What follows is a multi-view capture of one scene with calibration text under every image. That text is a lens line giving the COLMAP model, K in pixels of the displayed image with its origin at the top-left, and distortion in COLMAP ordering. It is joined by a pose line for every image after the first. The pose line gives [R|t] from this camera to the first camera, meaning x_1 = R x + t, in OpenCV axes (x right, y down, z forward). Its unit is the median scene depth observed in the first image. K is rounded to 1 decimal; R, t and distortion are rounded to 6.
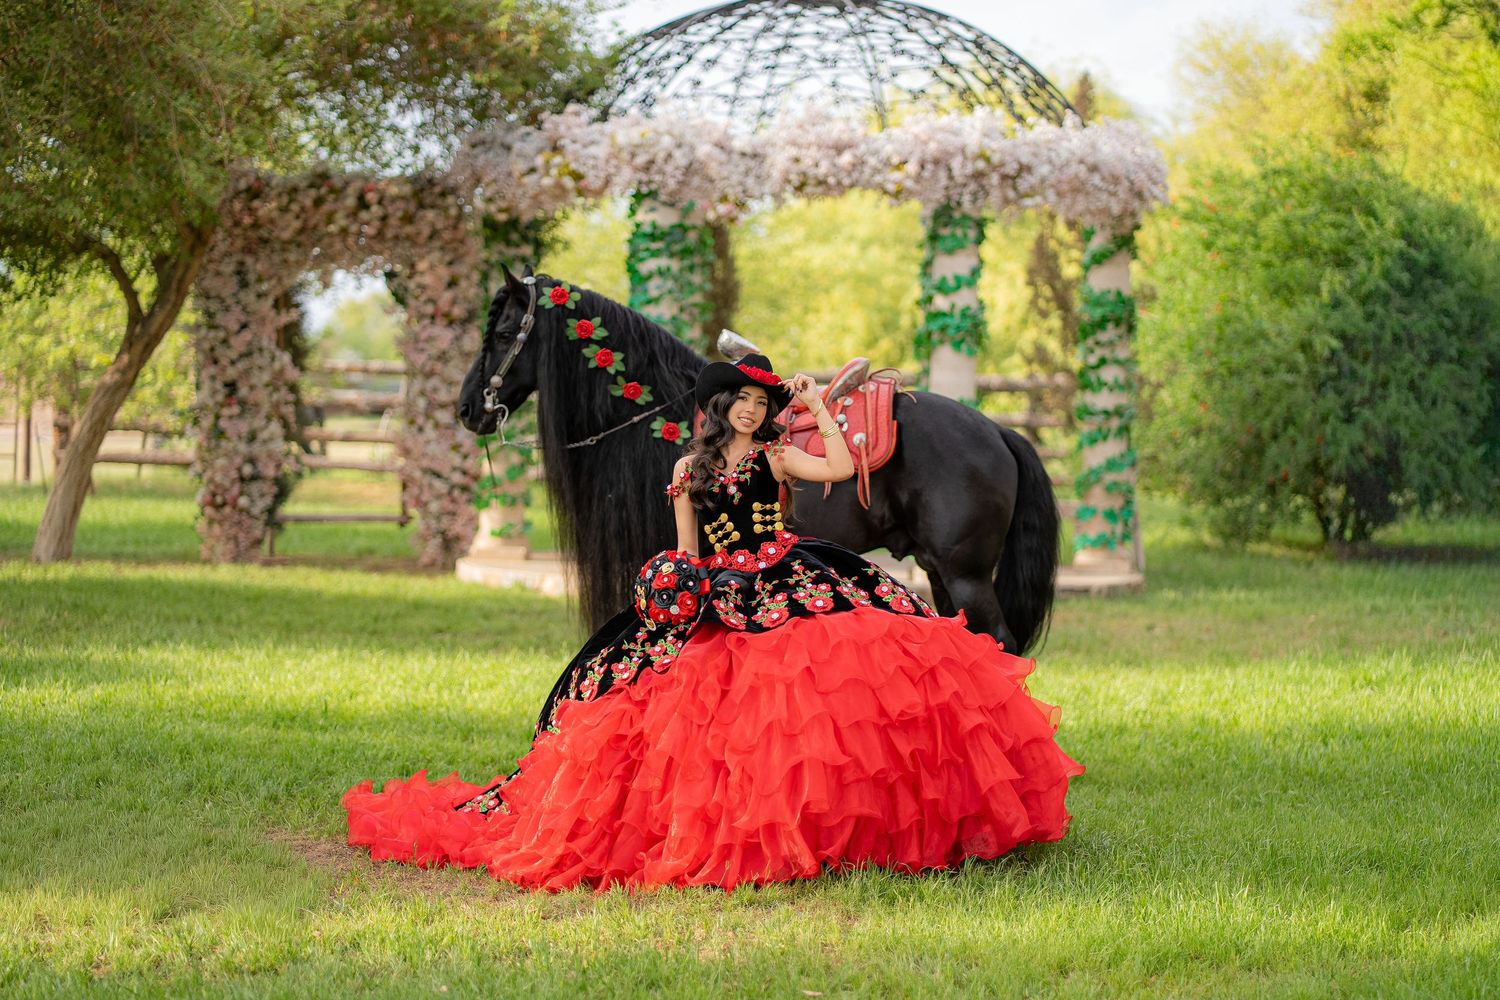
lens RADIAL K [[3571.9, 0, 750.0], [0, 3571.9, 500.0], [0, 0, 1]] dist [0.034161, -0.529433]
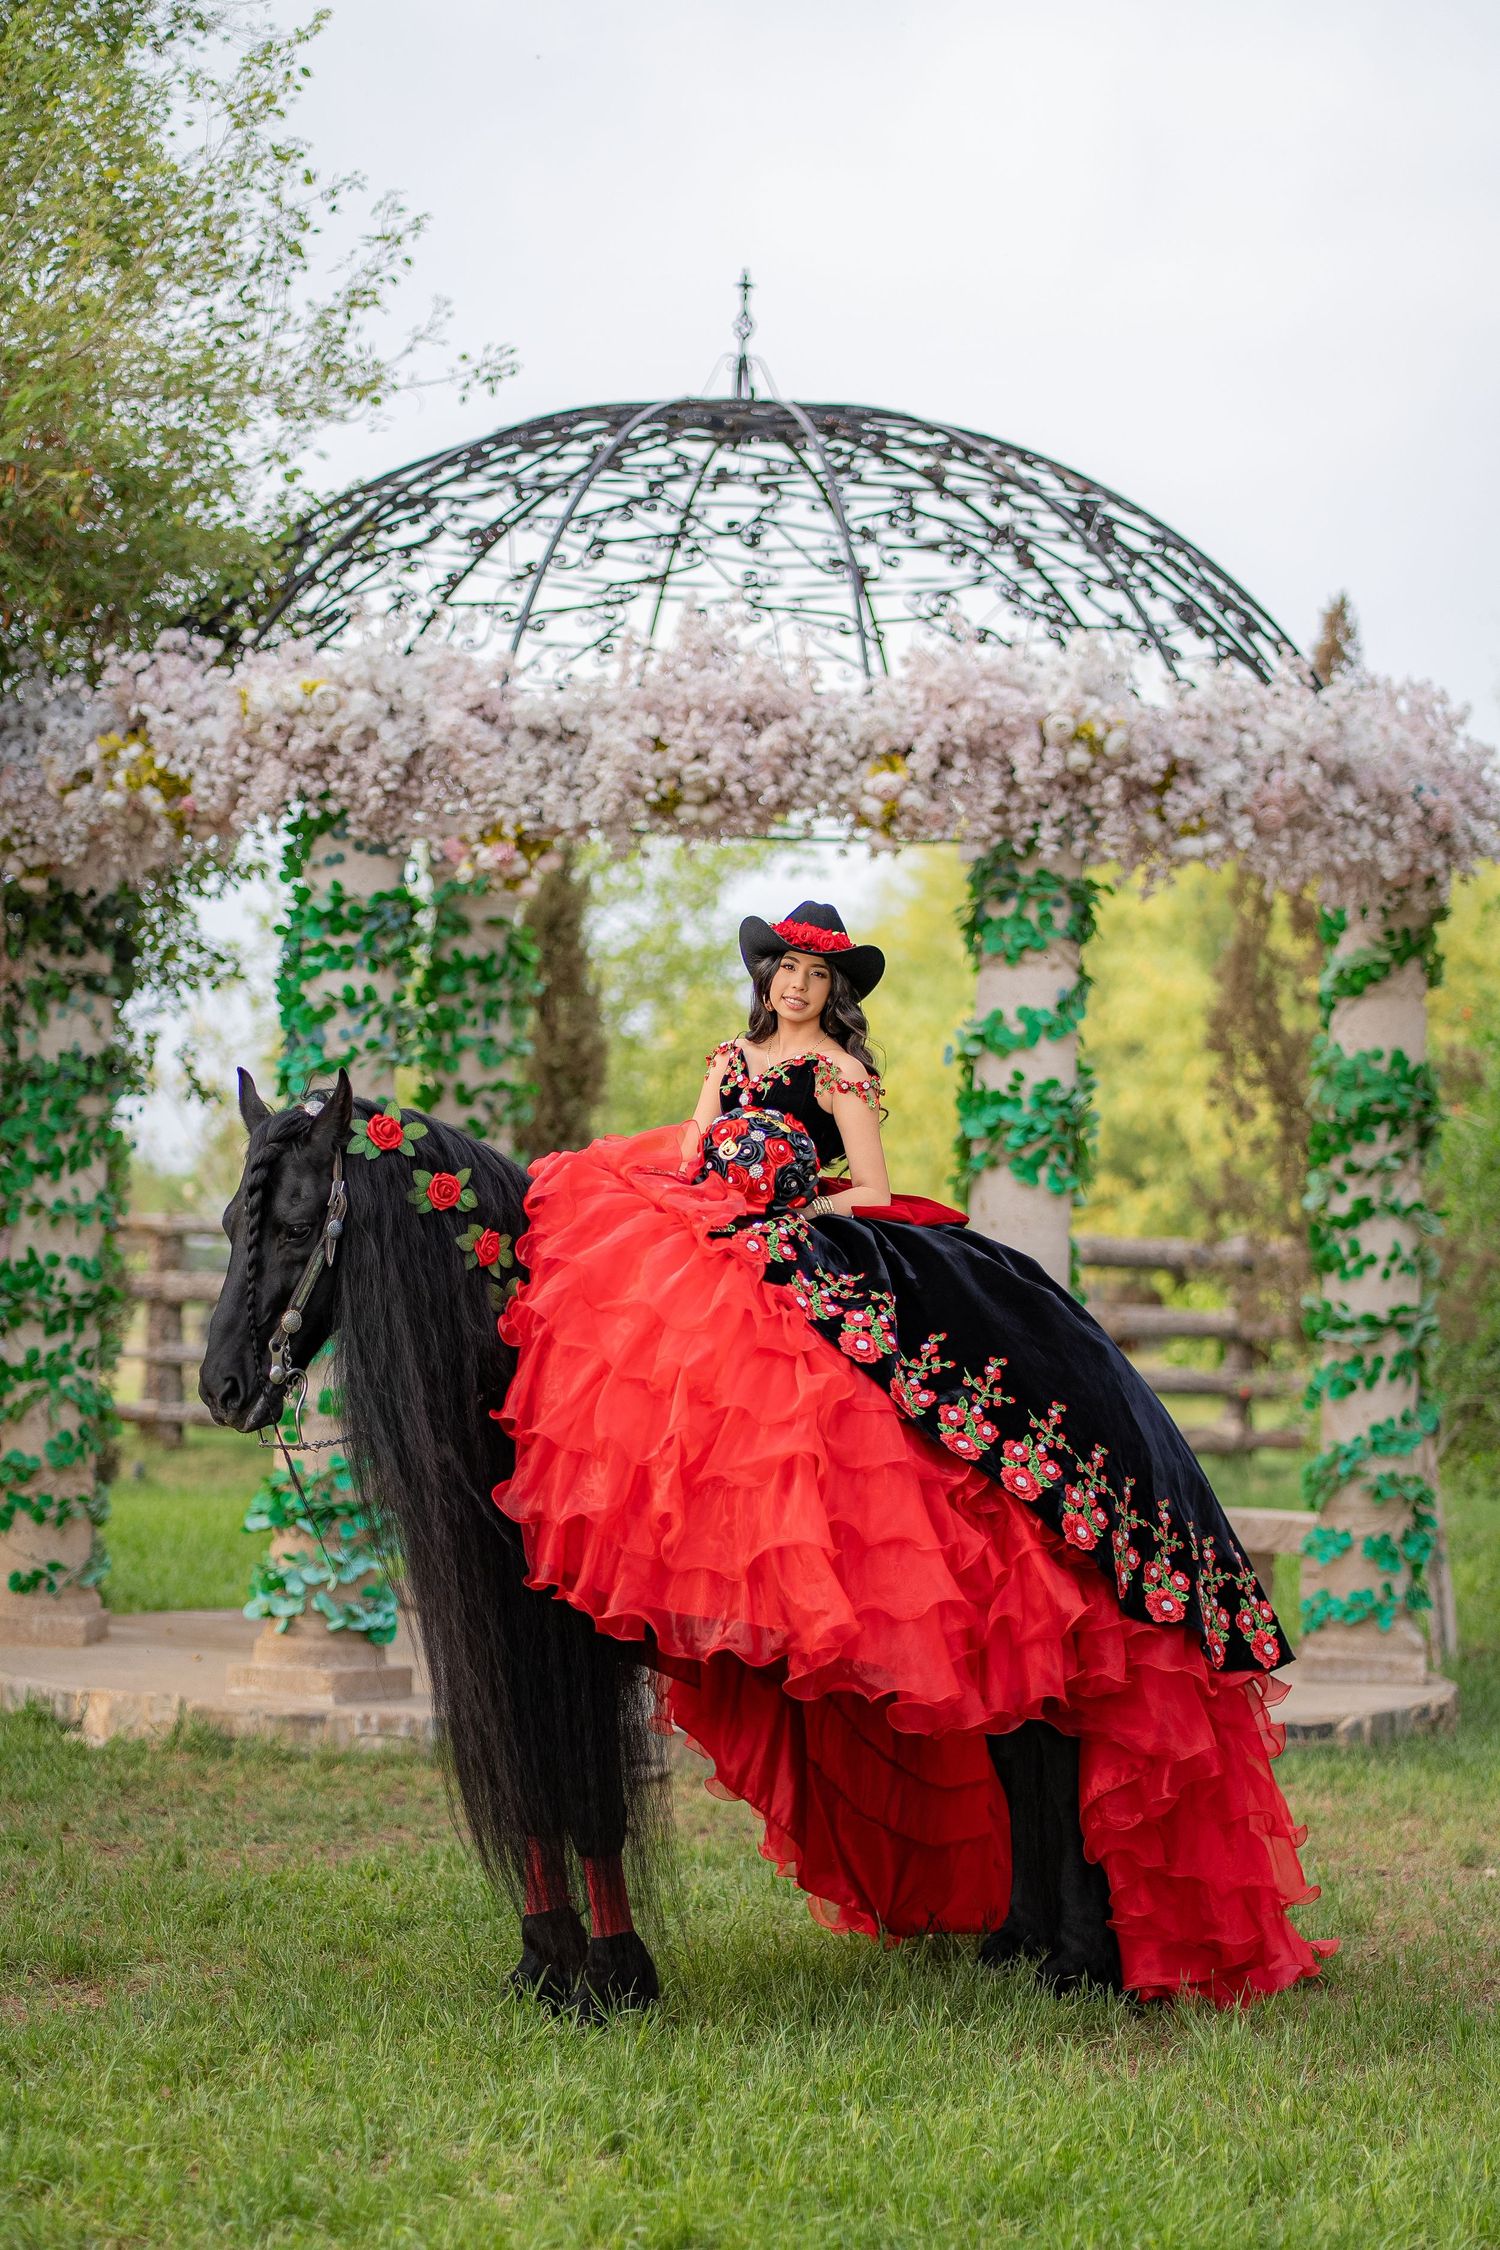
lens RADIAL K [[5357.8, 0, 750.0], [0, 5357.8, 1125.0], [0, 0, 1]] dist [0.034161, -0.529433]
pose [[0.999776, 0.003210, -0.020911, 0.035273], [-0.004385, 0.998400, -0.056384, -0.010879], [0.020696, 0.056463, 0.998190, 0.321362]]
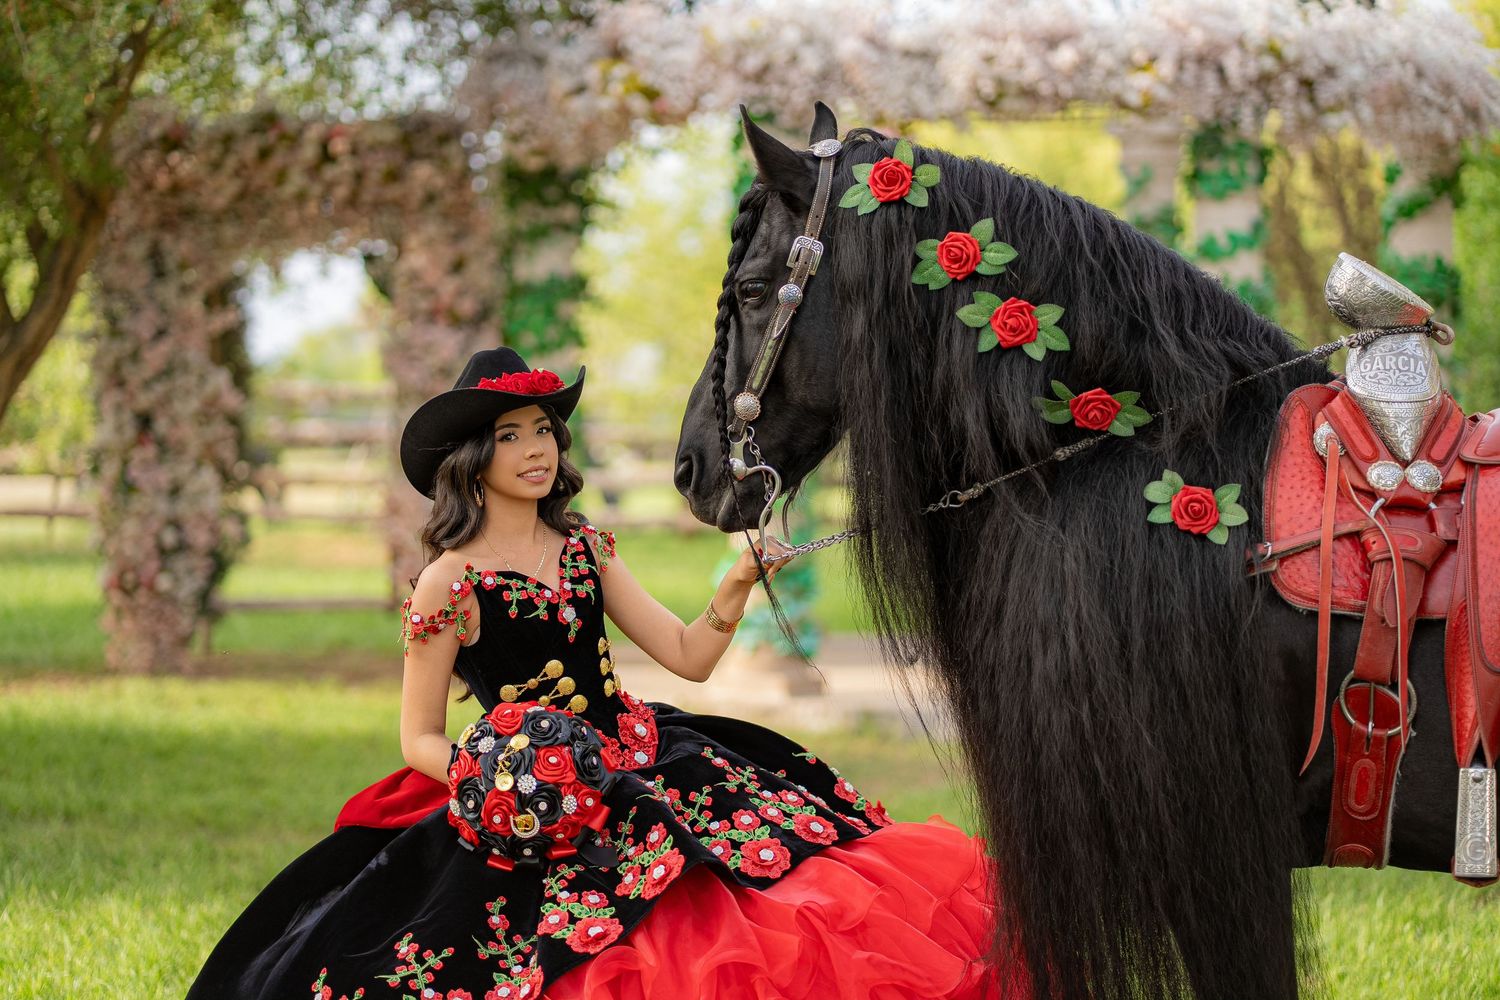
lens RADIAL K [[3571.9, 0, 750.0], [0, 3571.9, 500.0], [0, 0, 1]] dist [0.034161, -0.529433]
pose [[0.999793, -0.017420, 0.010510, -0.036215], [0.017490, 0.999825, -0.006587, -0.009860], [-0.010393, 0.006769, 0.999923, 0.317682]]
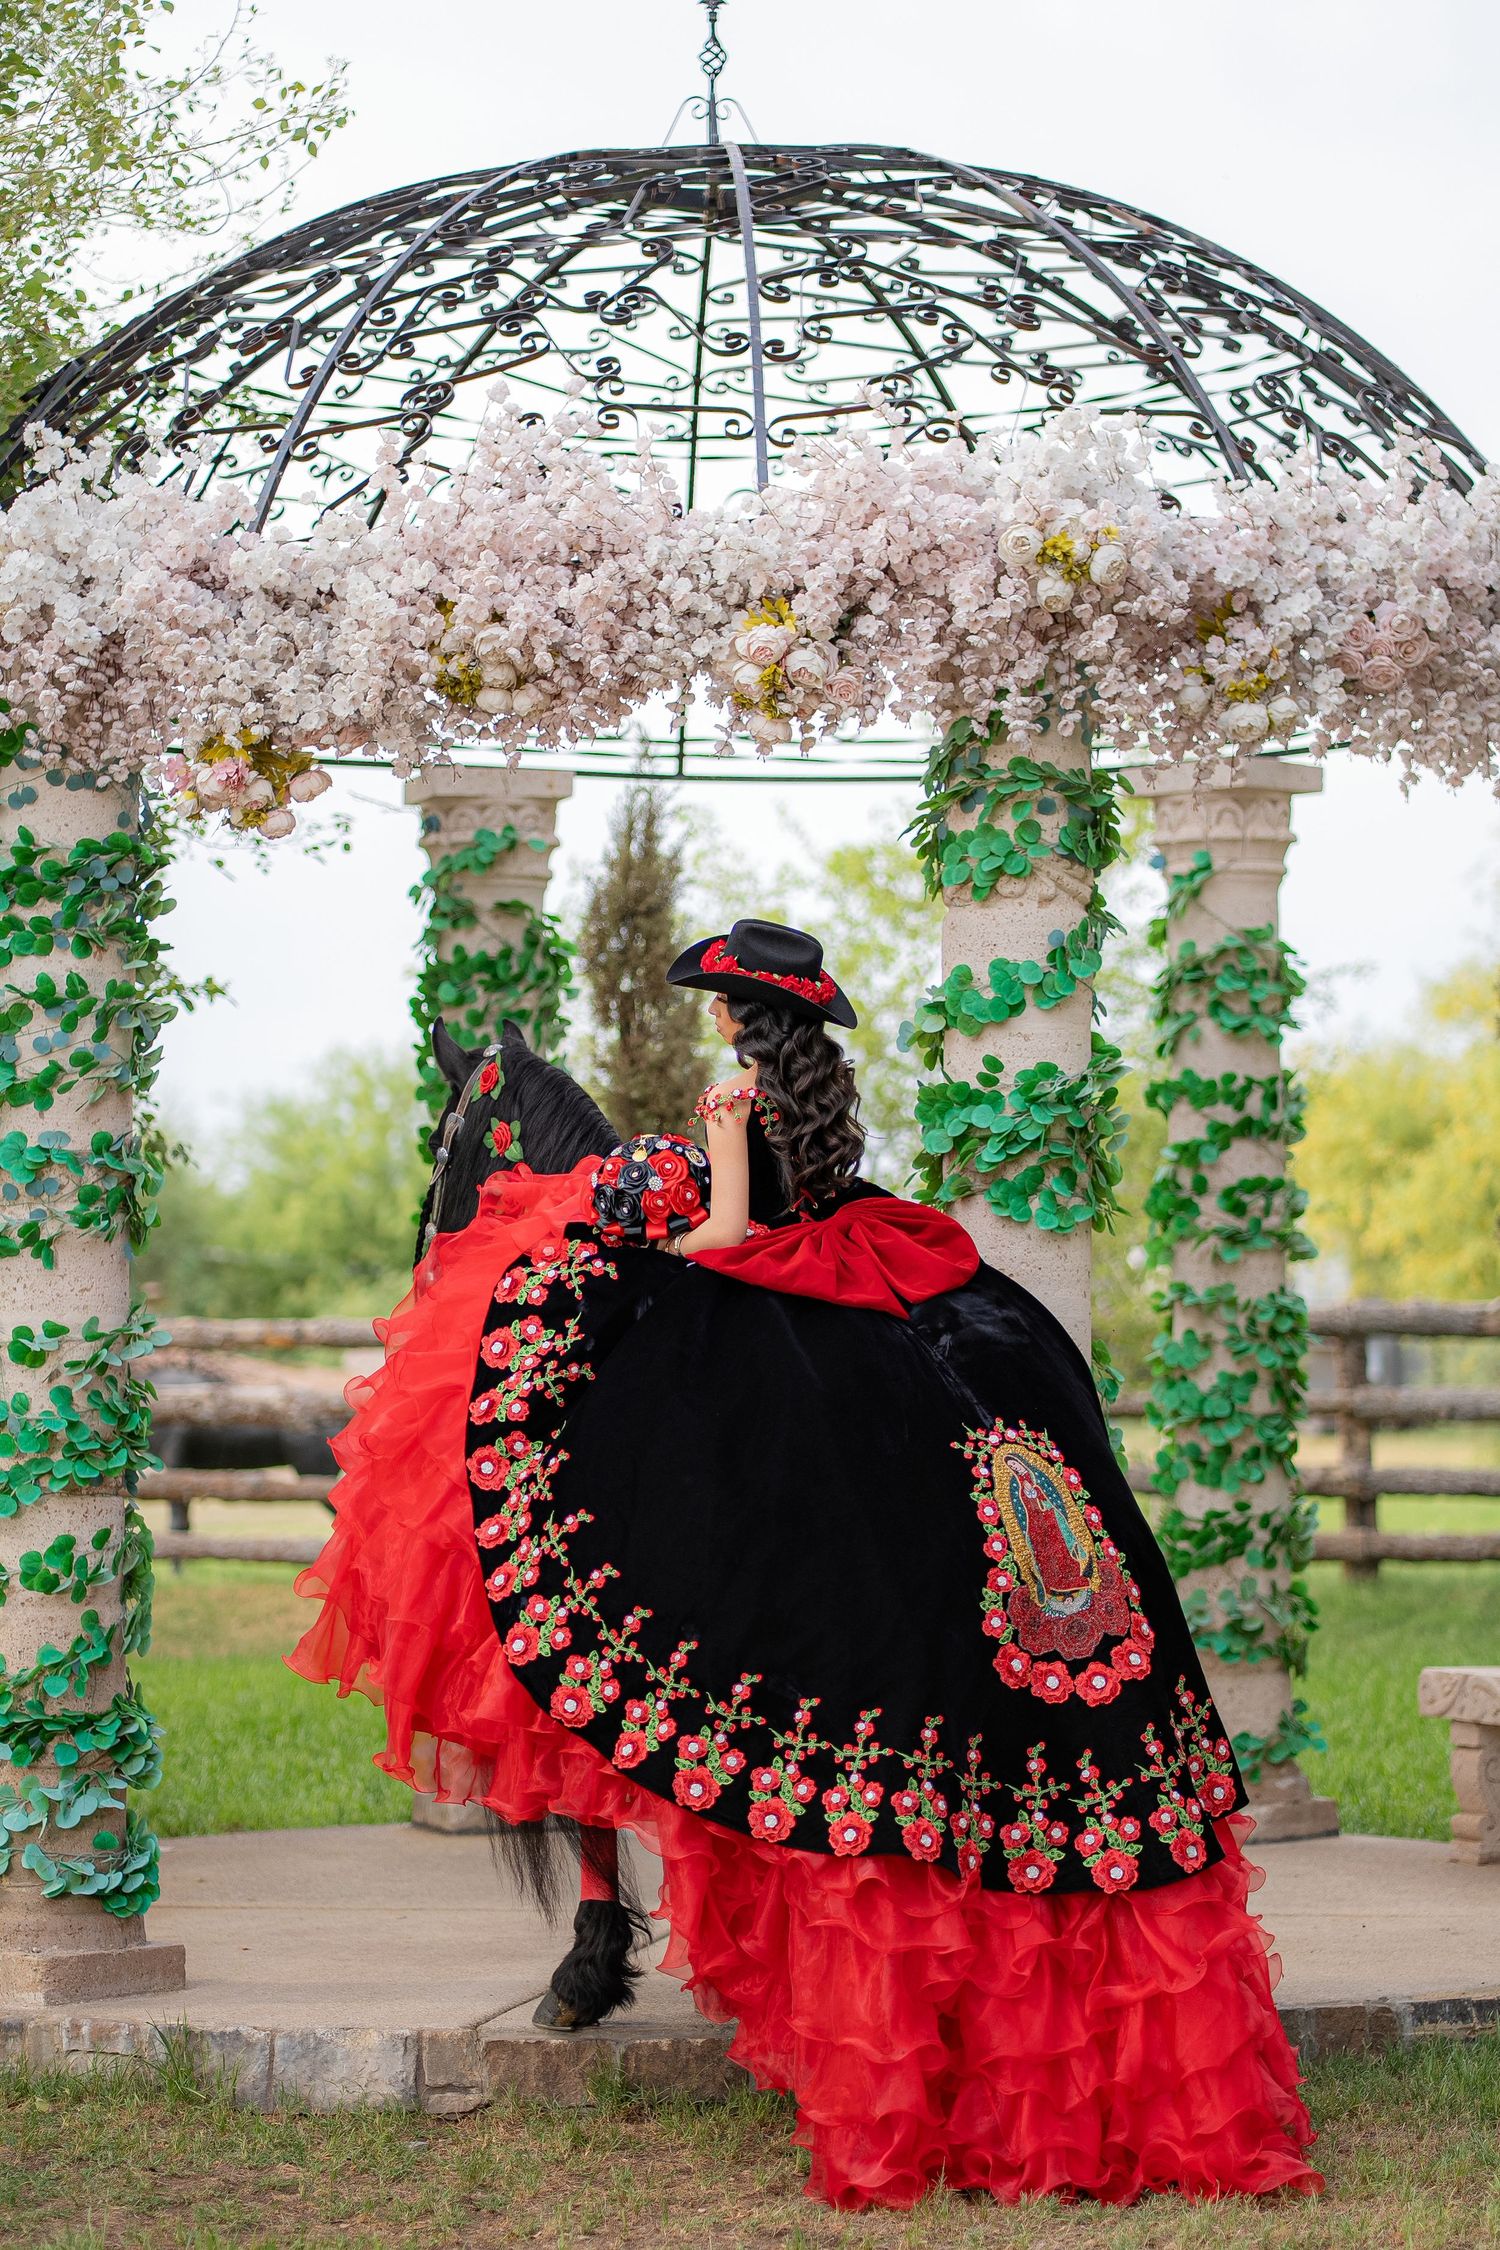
lens RADIAL K [[5579.8, 0, 750.0], [0, 5579.8, 1125.0], [0, 0, 1]] dist [-0.029737, -0.518945]
pose [[0.985243, -0.039364, -0.166574, 0.106495], [0.027073, 0.996784, -0.075430, -0.013984], [0.169007, 0.069807, 0.983140, 0.502933]]
